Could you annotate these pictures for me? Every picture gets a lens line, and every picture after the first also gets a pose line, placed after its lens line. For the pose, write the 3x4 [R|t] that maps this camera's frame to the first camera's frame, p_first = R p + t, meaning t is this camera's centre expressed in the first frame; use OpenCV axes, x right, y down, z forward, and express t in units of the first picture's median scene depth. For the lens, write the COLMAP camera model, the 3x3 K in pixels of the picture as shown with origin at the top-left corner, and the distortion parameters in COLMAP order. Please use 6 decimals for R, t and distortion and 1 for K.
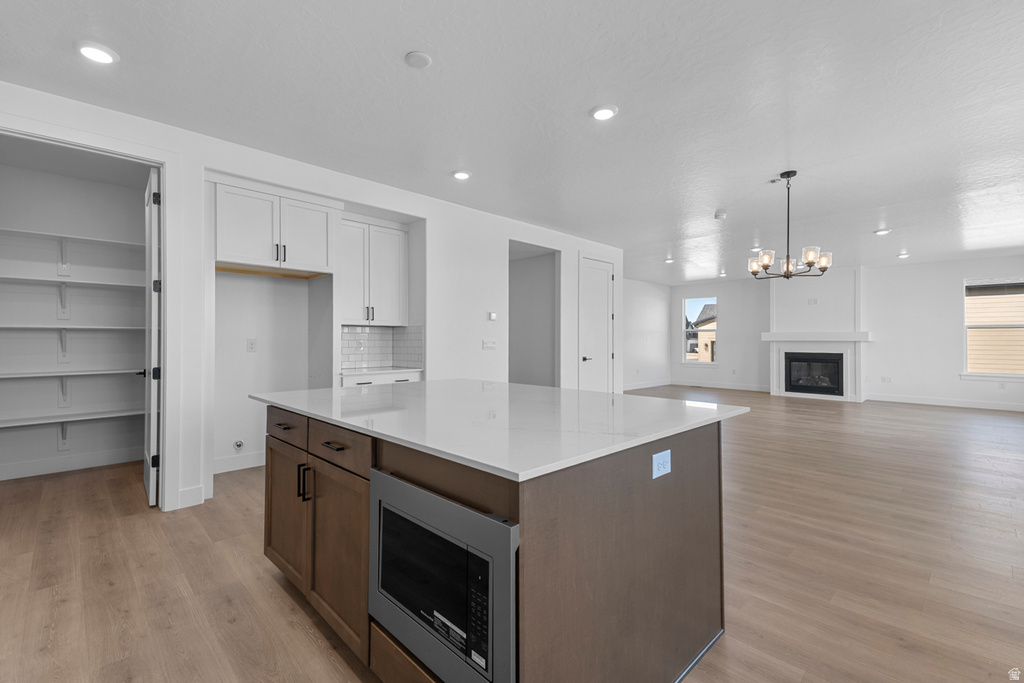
lens RADIAL K [[445.7, 0, 508.7], [0, 445.7, 333.7], [0, 0, 1]] dist [0.031269, -0.001971]
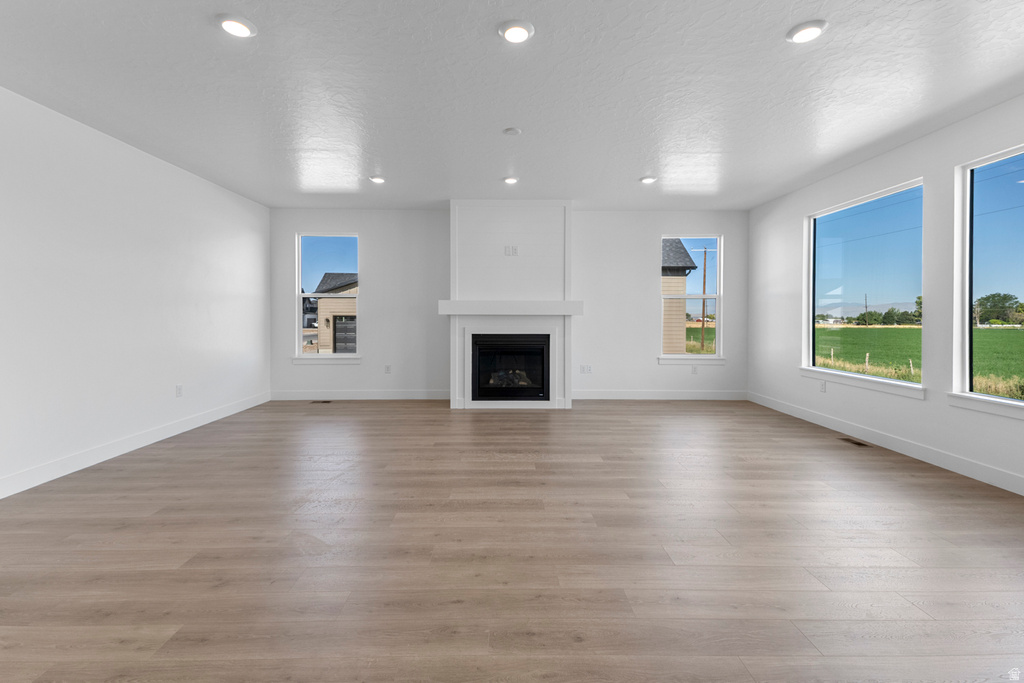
lens RADIAL K [[445.7, 0, 490.0], [0, 445.7, 315.9], [0, 0, 1]] dist [0.031269, -0.001971]
pose [[0.716468, -0.002889, 0.697614, 0.224196], [-0.009083, 0.999868, 0.013469, 0.009385], [-0.697561, -0.015986, 0.716347, 0.570864]]
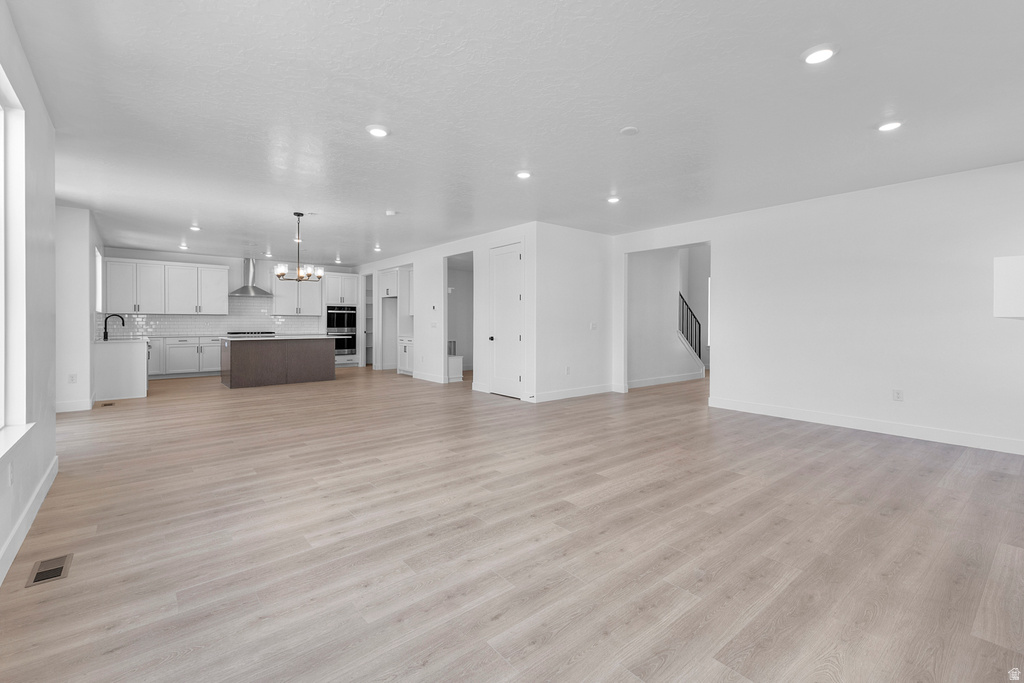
lens RADIAL K [[445.7, 0, 512.7], [0, 445.7, 322.4], [0, 0, 1]] dist [0.031269, -0.001971]
pose [[-0.092193, -0.004785, -0.995730, 0.868258], [0.012317, 0.999906, -0.005946, 0.016704], [0.995665, -0.012813, -0.092125, 0.769645]]
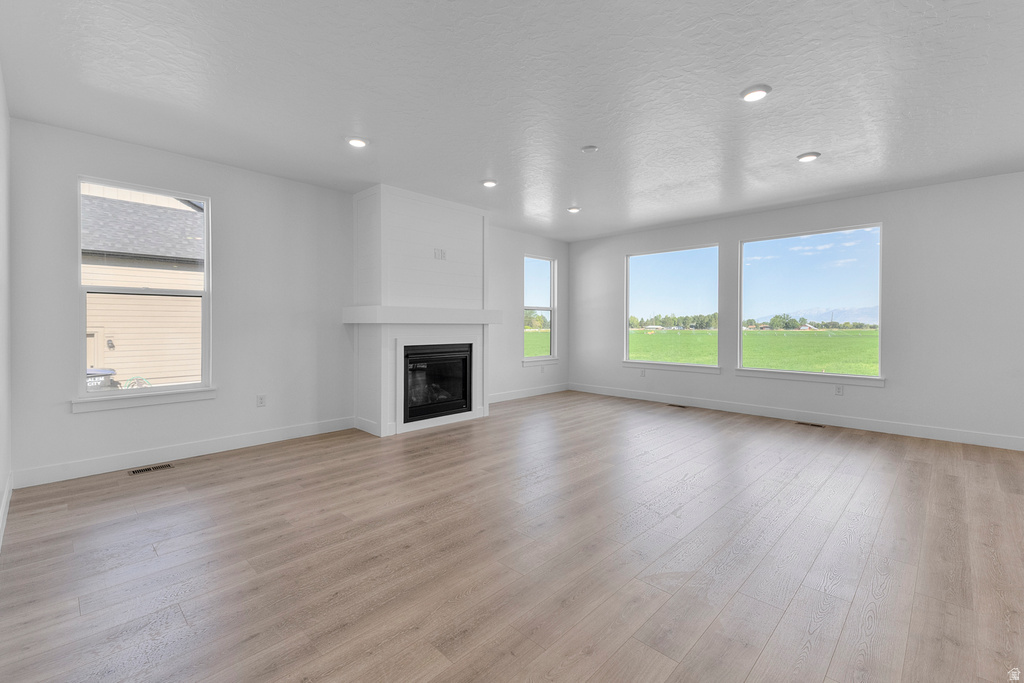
lens RADIAL K [[445.7, 0, 508.3], [0, 445.7, 315.8], [0, 0, 1]] dist [0.031269, -0.001971]
pose [[0.011104, 0.014297, 0.999836, 0.111307], [-0.016125, 0.999770, -0.014117, 0.012724], [-0.999808, -0.015966, 0.011332, 0.884923]]
